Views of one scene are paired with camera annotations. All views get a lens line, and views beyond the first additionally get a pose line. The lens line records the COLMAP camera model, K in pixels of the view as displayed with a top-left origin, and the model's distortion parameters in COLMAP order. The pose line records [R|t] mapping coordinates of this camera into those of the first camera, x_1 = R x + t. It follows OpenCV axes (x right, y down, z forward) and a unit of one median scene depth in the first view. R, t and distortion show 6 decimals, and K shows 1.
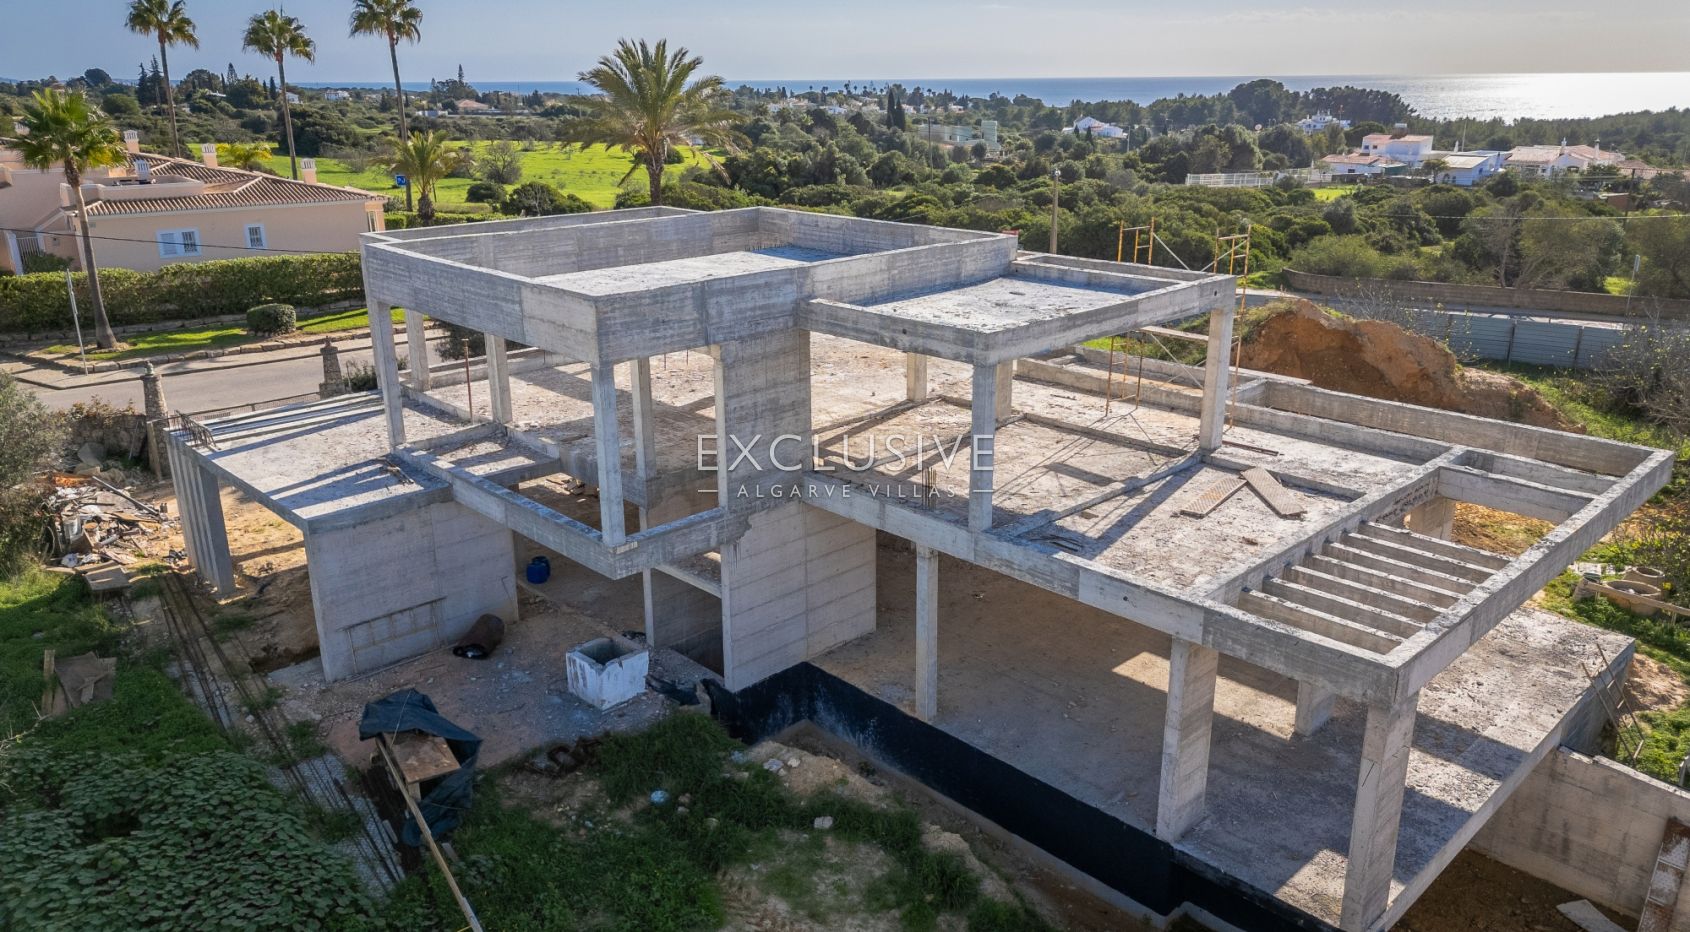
lens RADIAL K [[1207.1, 0, 842.7], [0, 1207.1, 438.7], [0, 0, 1]] dist [0.046959, -0.060842]
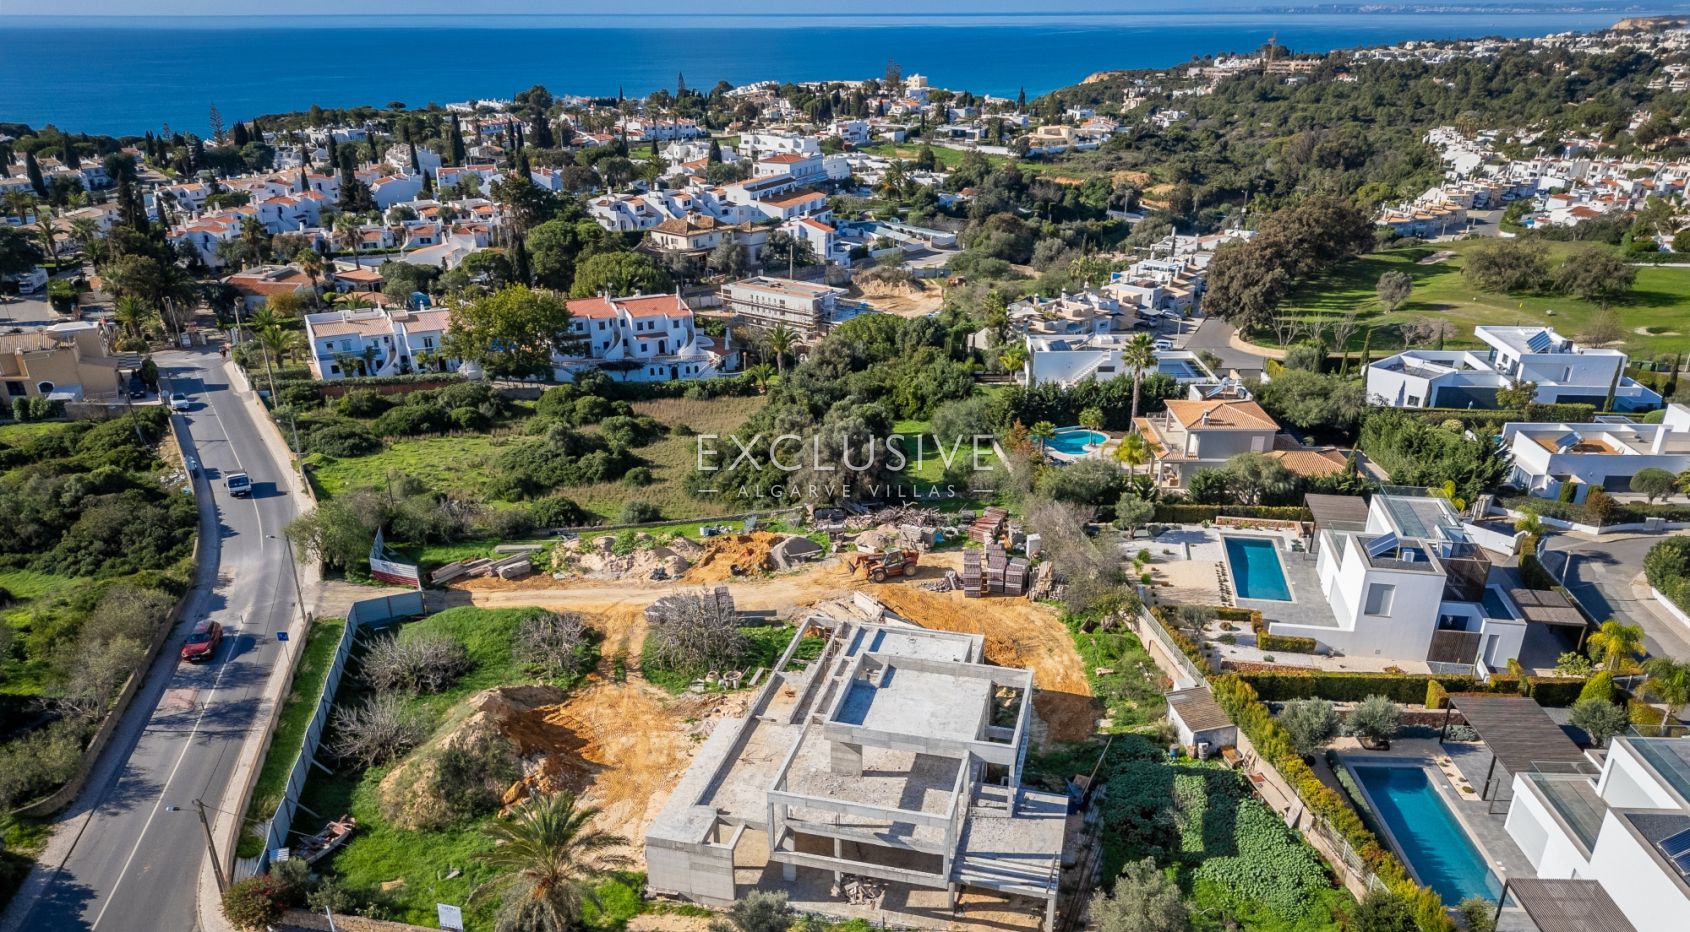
lens RADIAL K [[1199.8, 0, 848.9], [0, 1199.8, 566.9], [0, 0, 1]] dist [0.049663, -0.060603]
pose [[-0.531247, -0.345133, 0.773731, -2.090823], [0.250639, 0.808359, 0.532669, -1.960107], [-0.809294, 0.476906, -0.342934, 2.016460]]
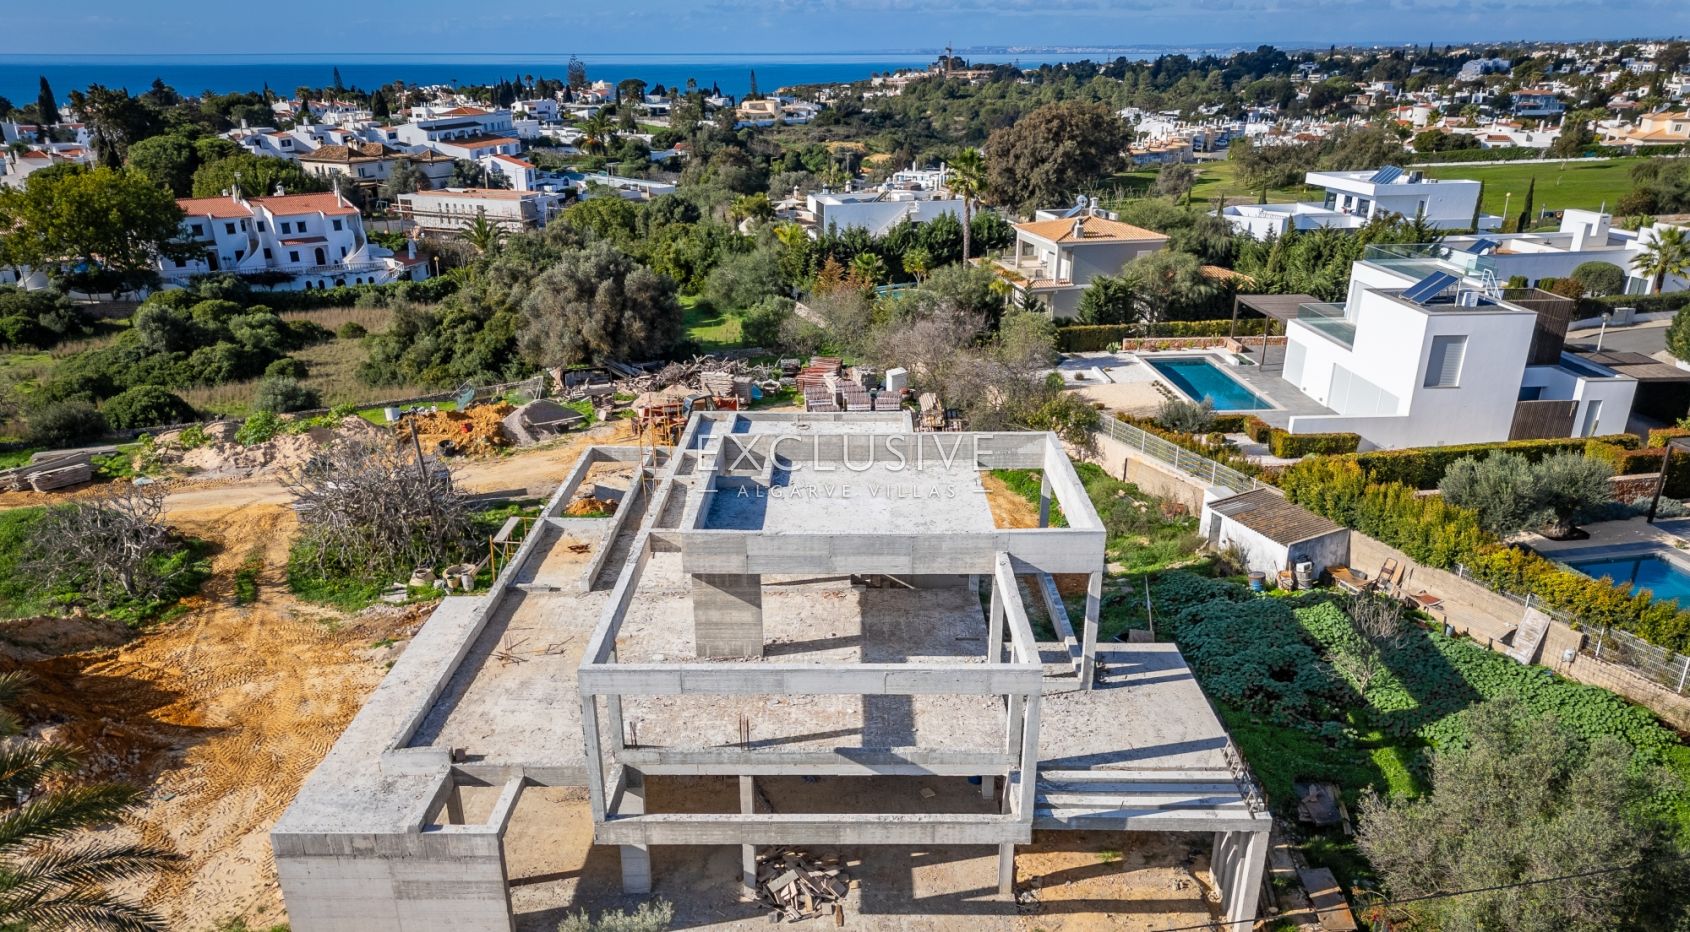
lens RADIAL K [[1199.8, 0, 848.9], [0, 1199.8, 566.9], [0, 0, 1]] dist [0.049663, -0.060603]
pose [[-0.721038, -0.266825, 0.639460, -1.005740], [0.202891, 0.801126, 0.563057, -0.877819], [-0.662526, 0.535725, -0.523505, 1.848442]]
